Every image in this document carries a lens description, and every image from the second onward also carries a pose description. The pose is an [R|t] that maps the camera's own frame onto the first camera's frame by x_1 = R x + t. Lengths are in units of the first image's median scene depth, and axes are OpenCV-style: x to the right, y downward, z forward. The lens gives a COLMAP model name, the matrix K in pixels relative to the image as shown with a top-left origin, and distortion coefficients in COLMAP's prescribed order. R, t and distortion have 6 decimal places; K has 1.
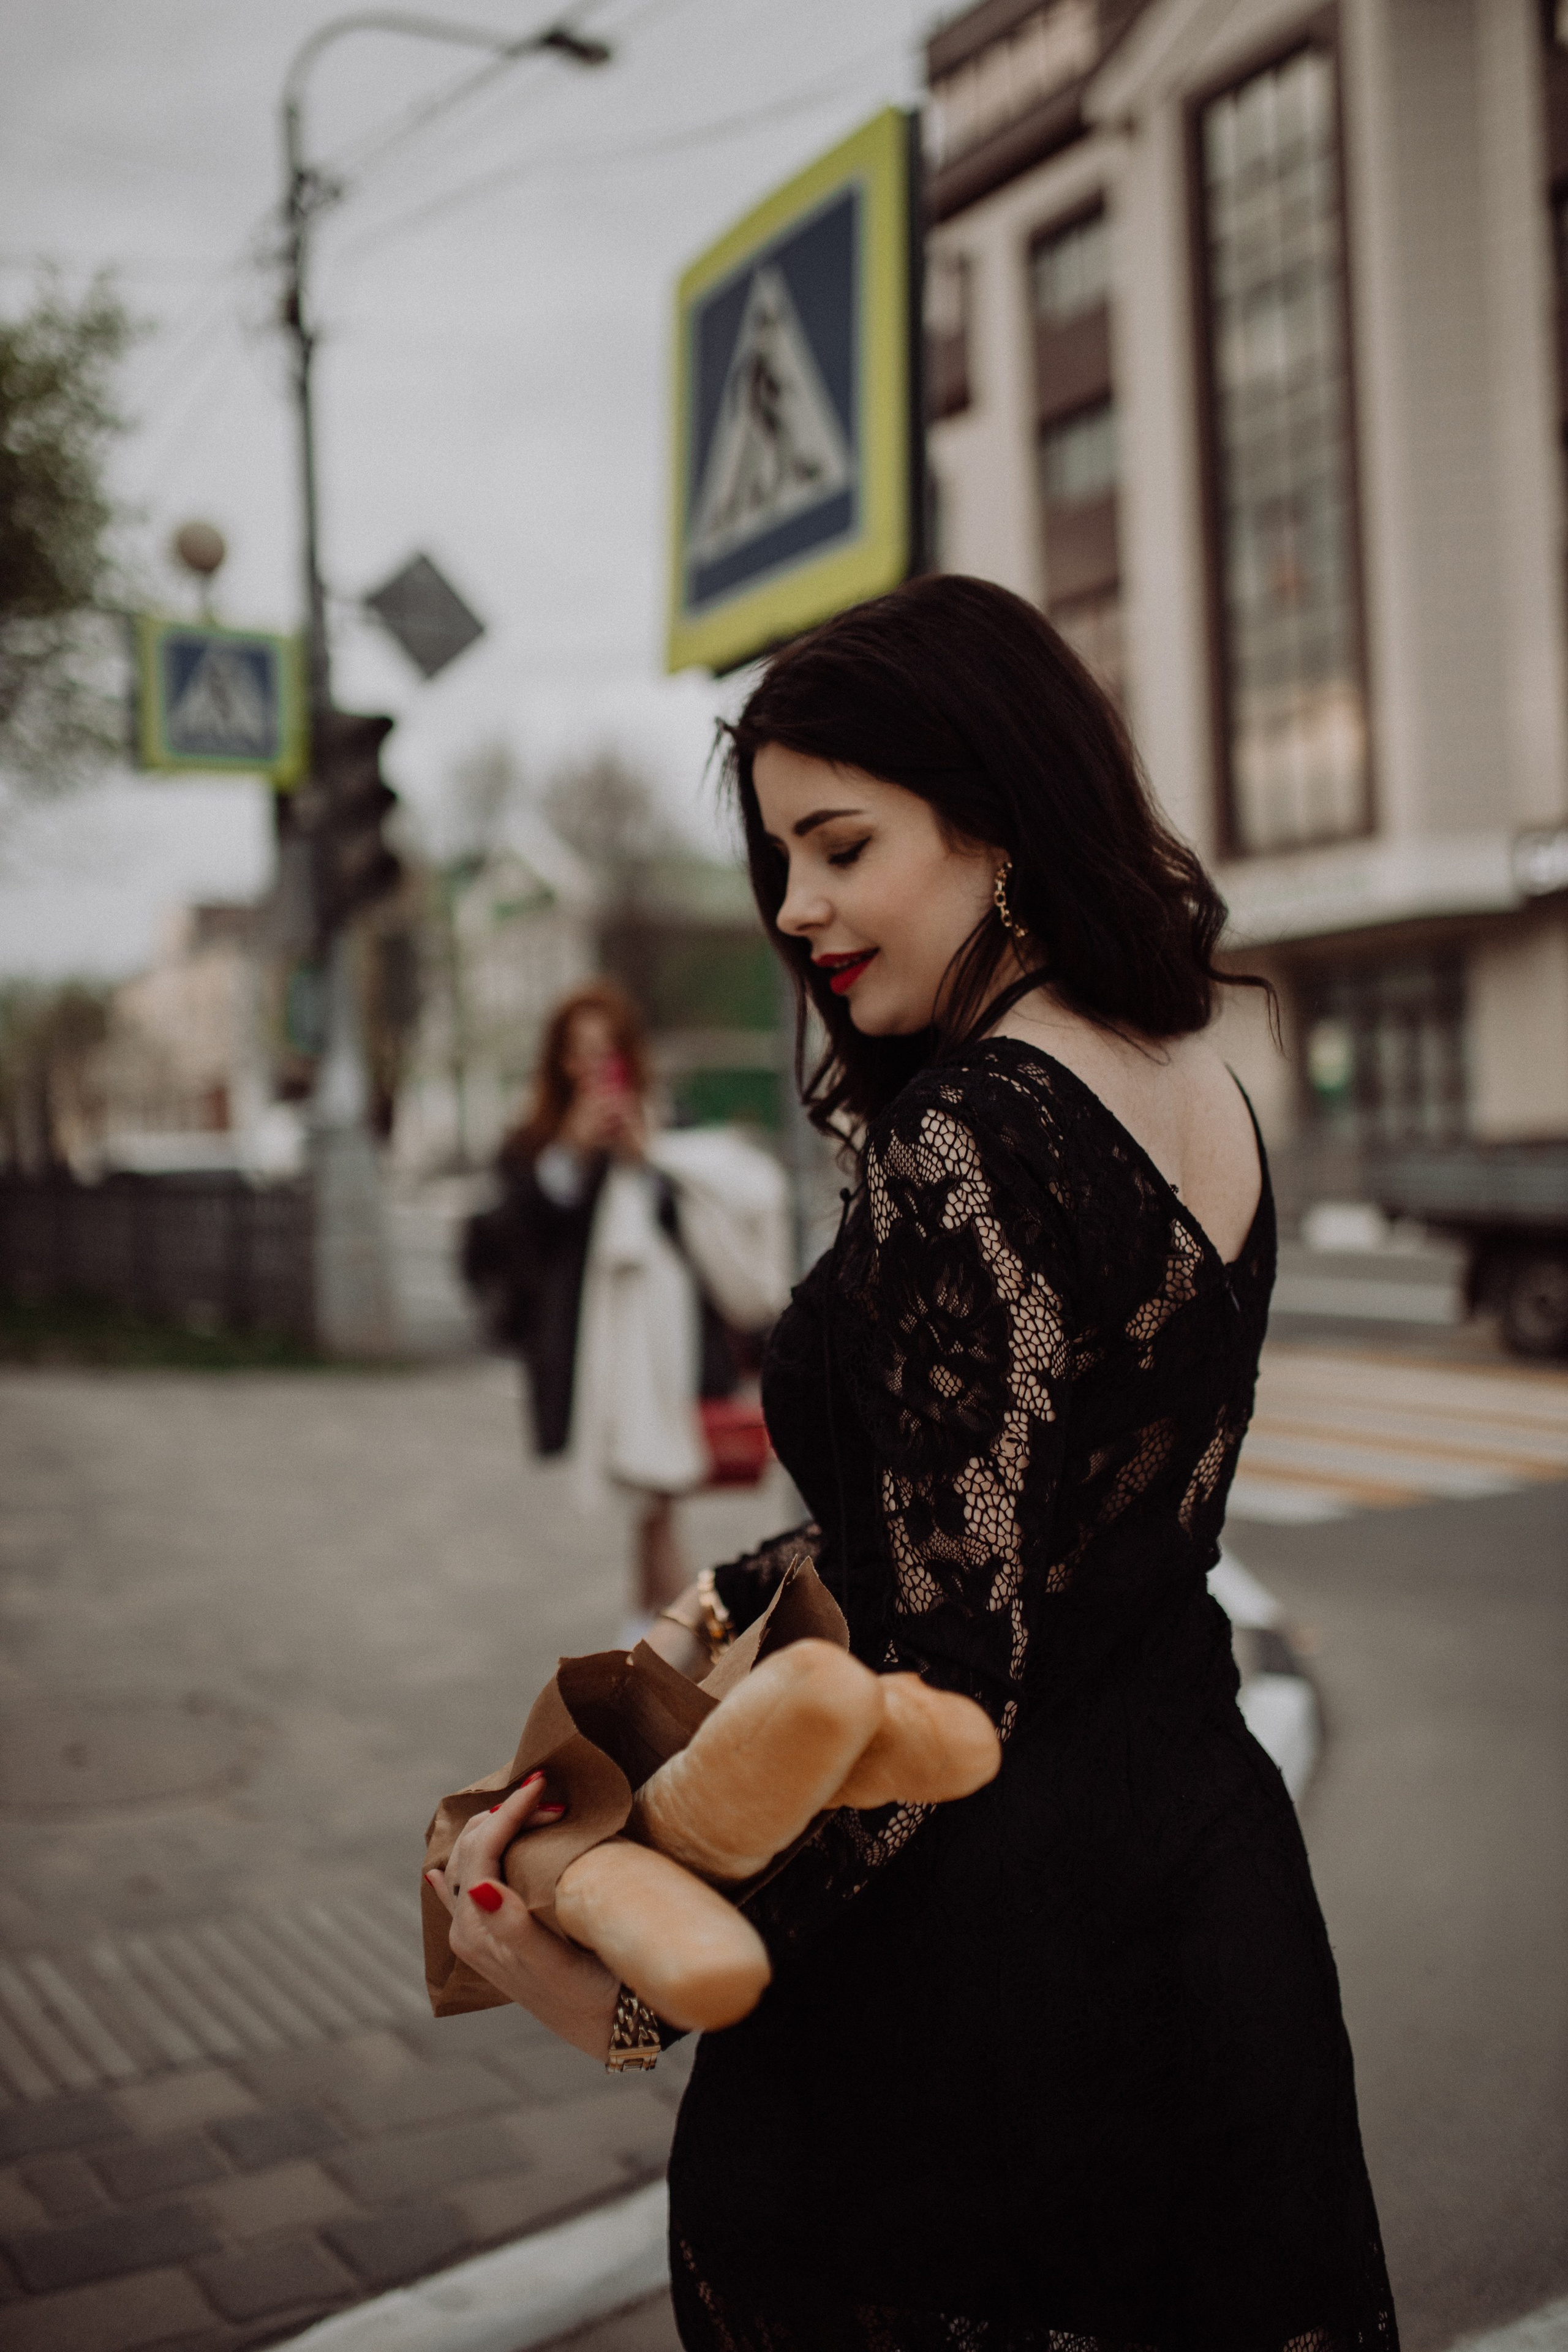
lens RADIAL K [[2246.7, 0, 784.0], [0, 2246.7, 1176.0], [0, 0, 1]] dist [-0.072029, 0.104393]
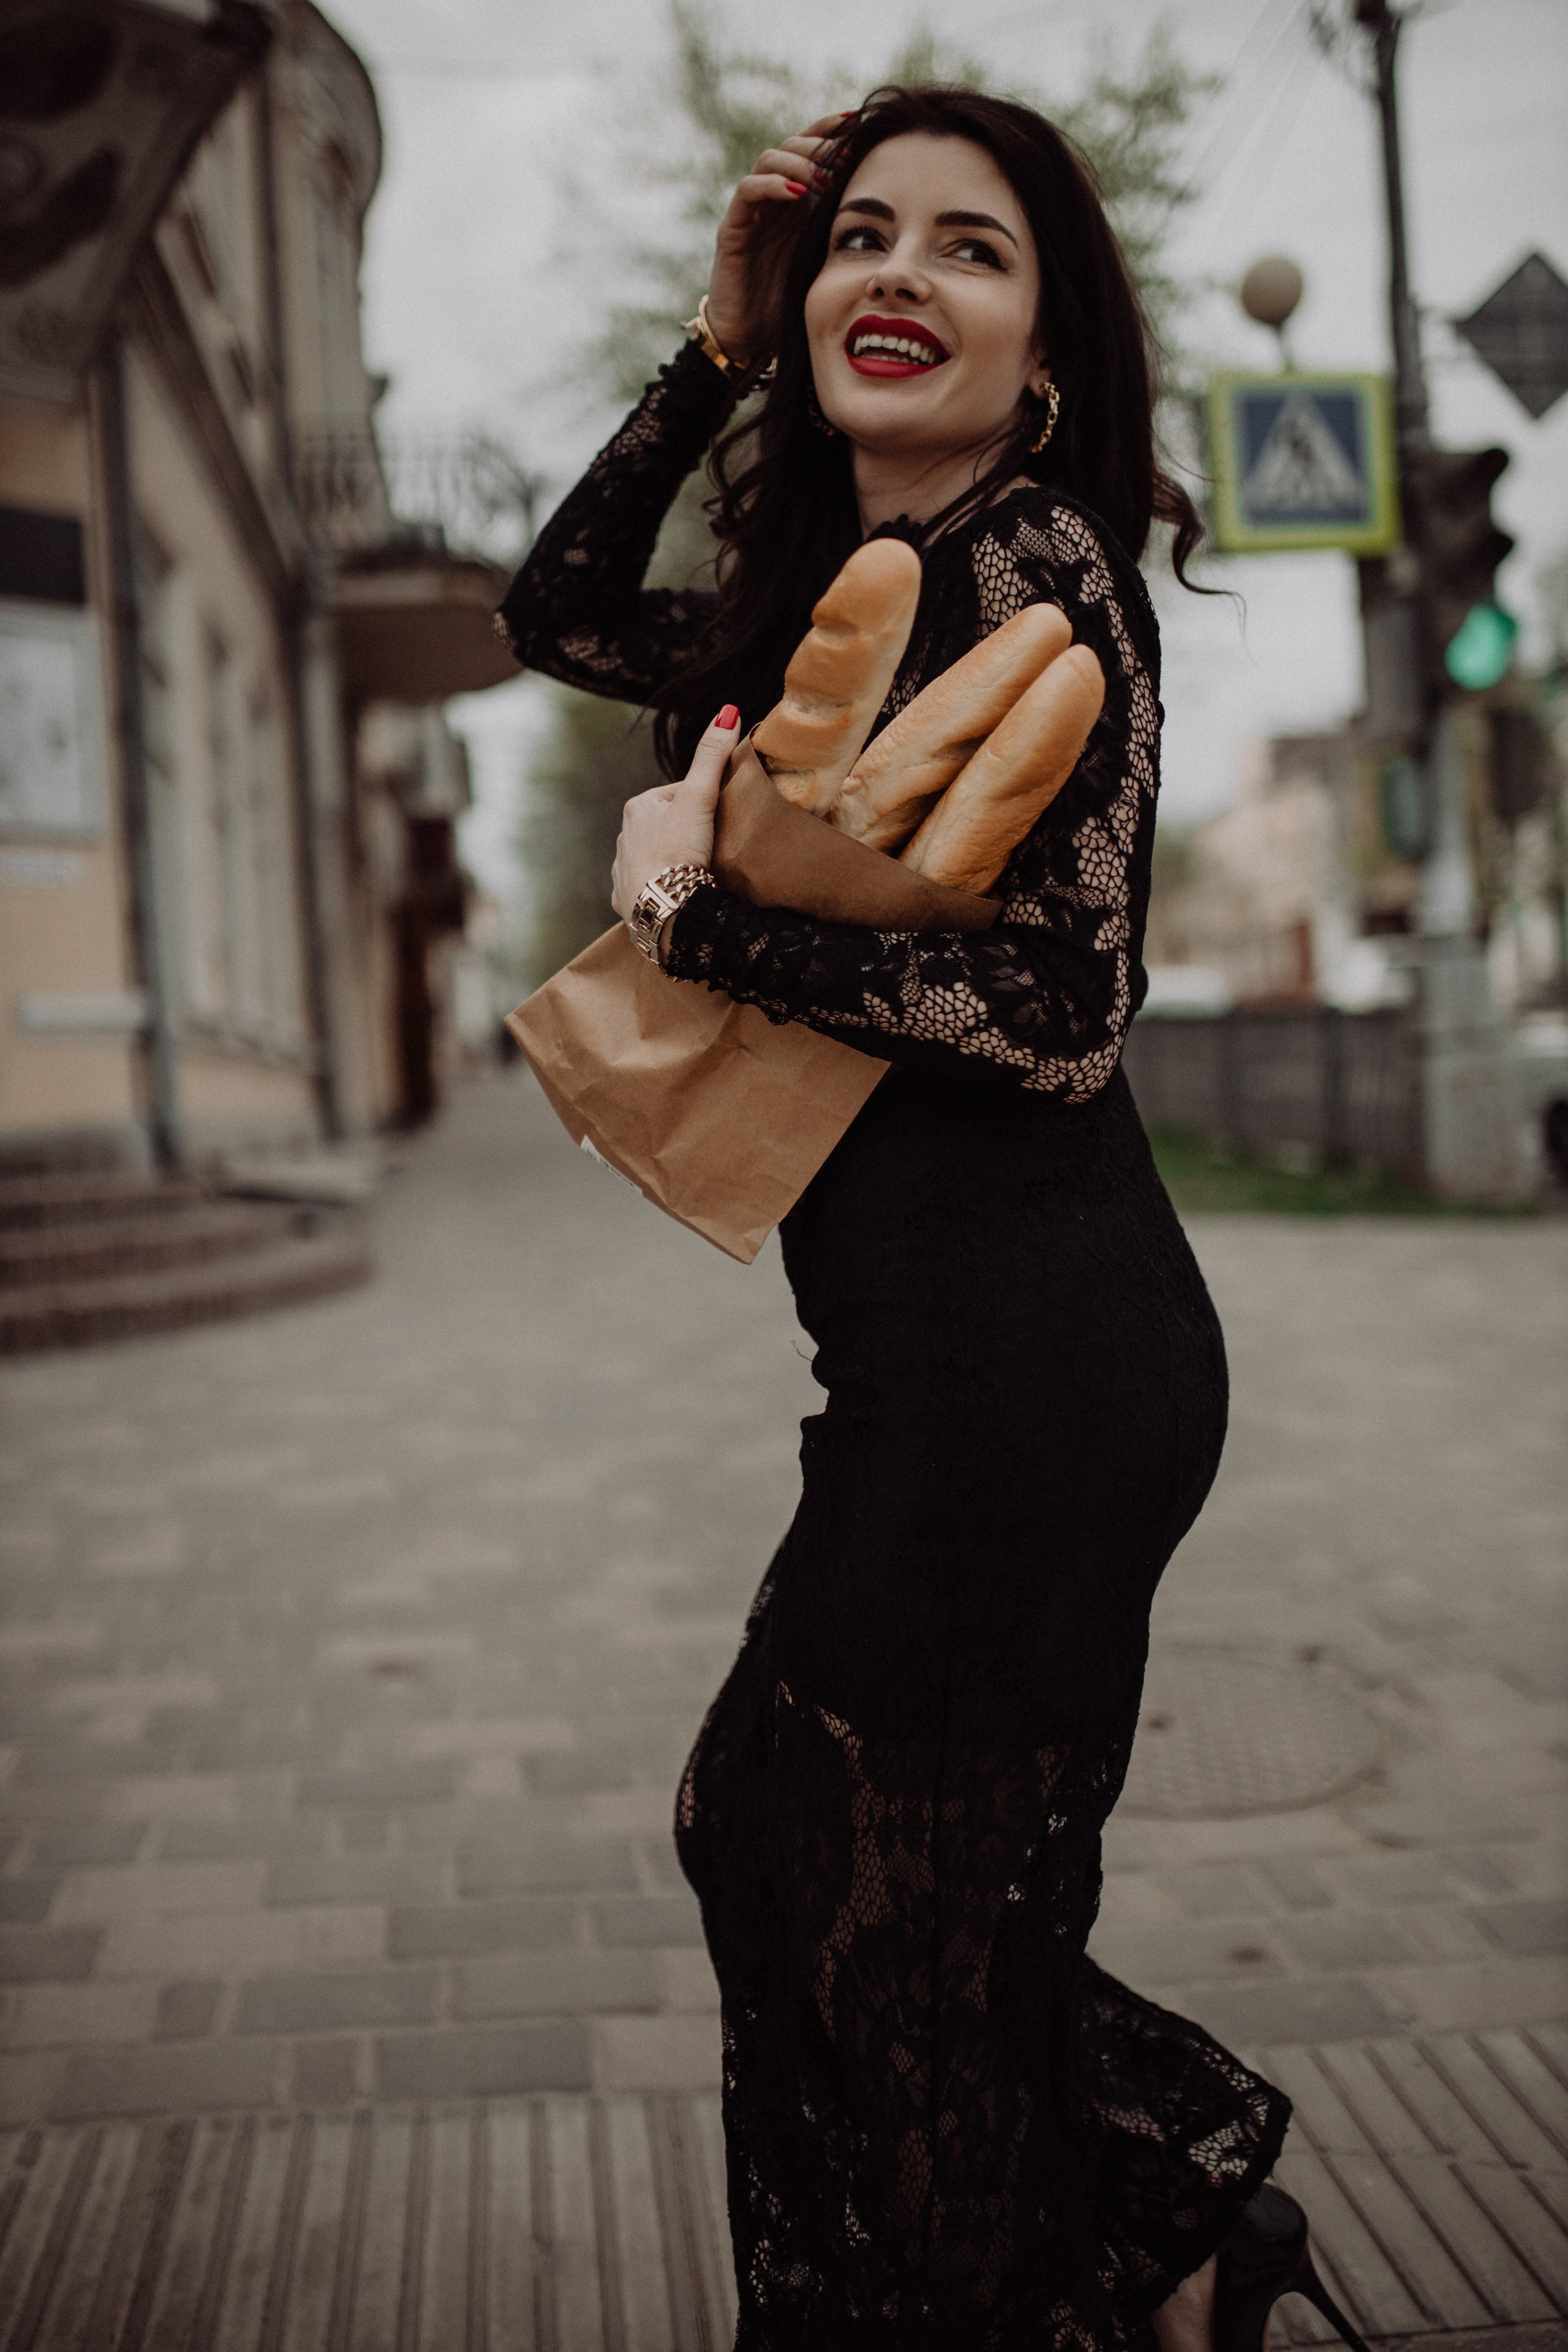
lens RADIAL K [[2246.7, 0, 784.0], [0, 2246.7, 1176.0], [0, 0, 1]] dist [-0.072029, 0.104393]
pose [[0.889114, 0.001743, -0.457683, -0.028013], [0.029987, 0.997622, 0.062052, 0.009080], [0.456703, -0.068895, 0.886948, 0.096870]]
